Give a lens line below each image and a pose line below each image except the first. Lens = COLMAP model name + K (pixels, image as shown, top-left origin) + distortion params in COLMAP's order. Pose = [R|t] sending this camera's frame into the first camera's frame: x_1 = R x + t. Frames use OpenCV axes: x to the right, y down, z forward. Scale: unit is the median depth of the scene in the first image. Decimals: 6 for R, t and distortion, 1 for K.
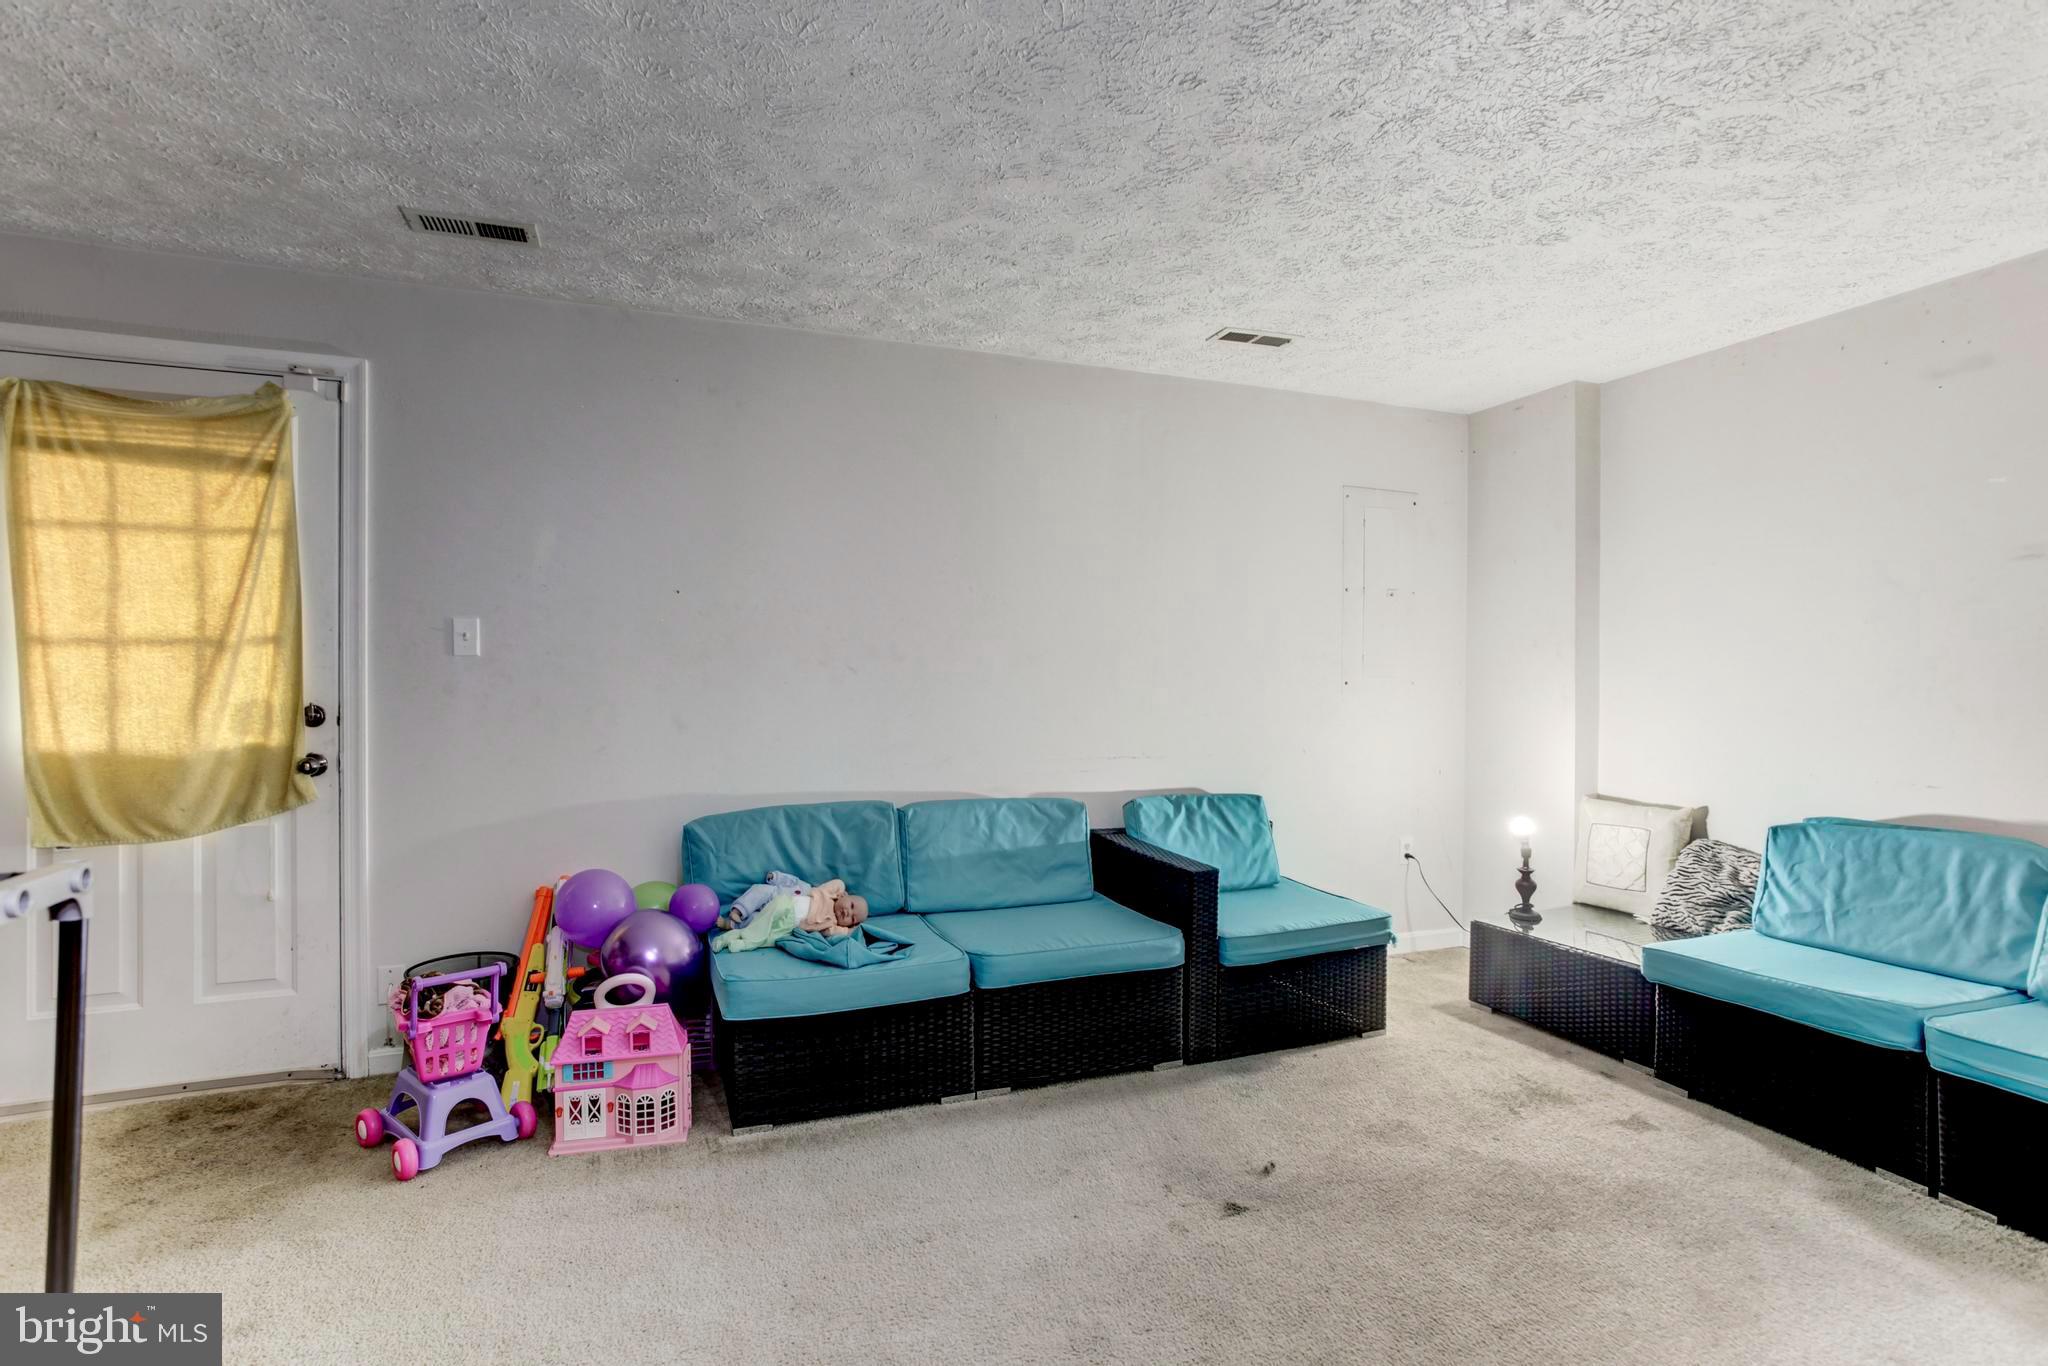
lens RADIAL K [[1018.4, 0, 1027.7], [0, 1018.4, 675.5], [0, 0, 1]] dist [-0.025162, 0.024665]
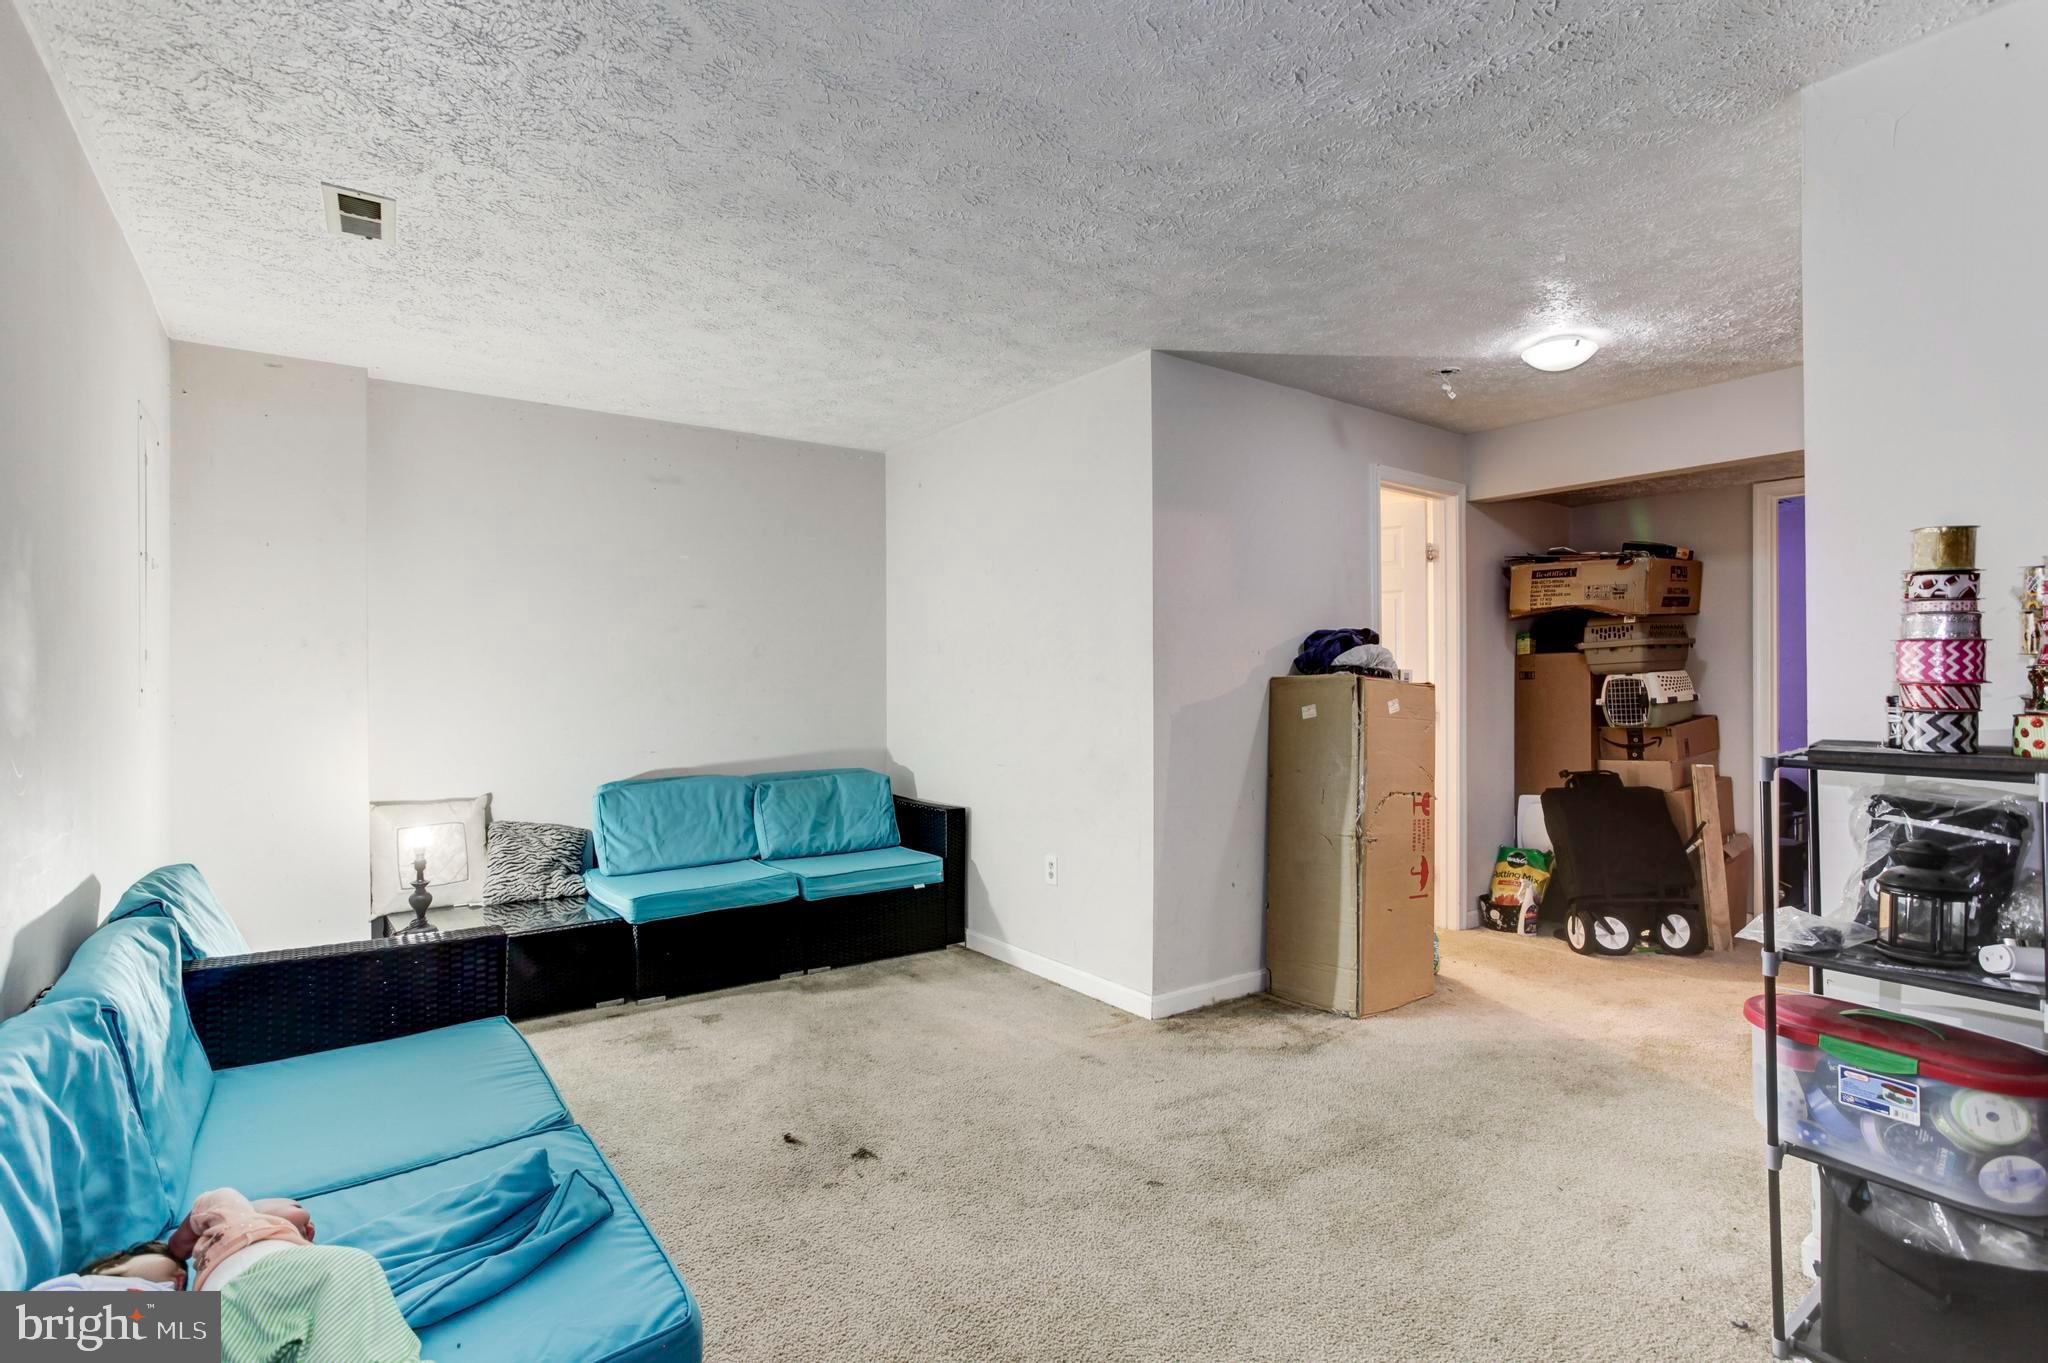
lens RADIAL K [[1018.4, 0, 1027.7], [0, 1018.4, 674.0], [0, 0, 1]] dist [-0.025162, 0.024665]
pose [[-0.262152, 0.002804, 0.965023, -0.748799], [0.002797, 0.999994, -0.002146, -0.001111], [-0.965023, 0.002137, -0.262158, 0.905519]]
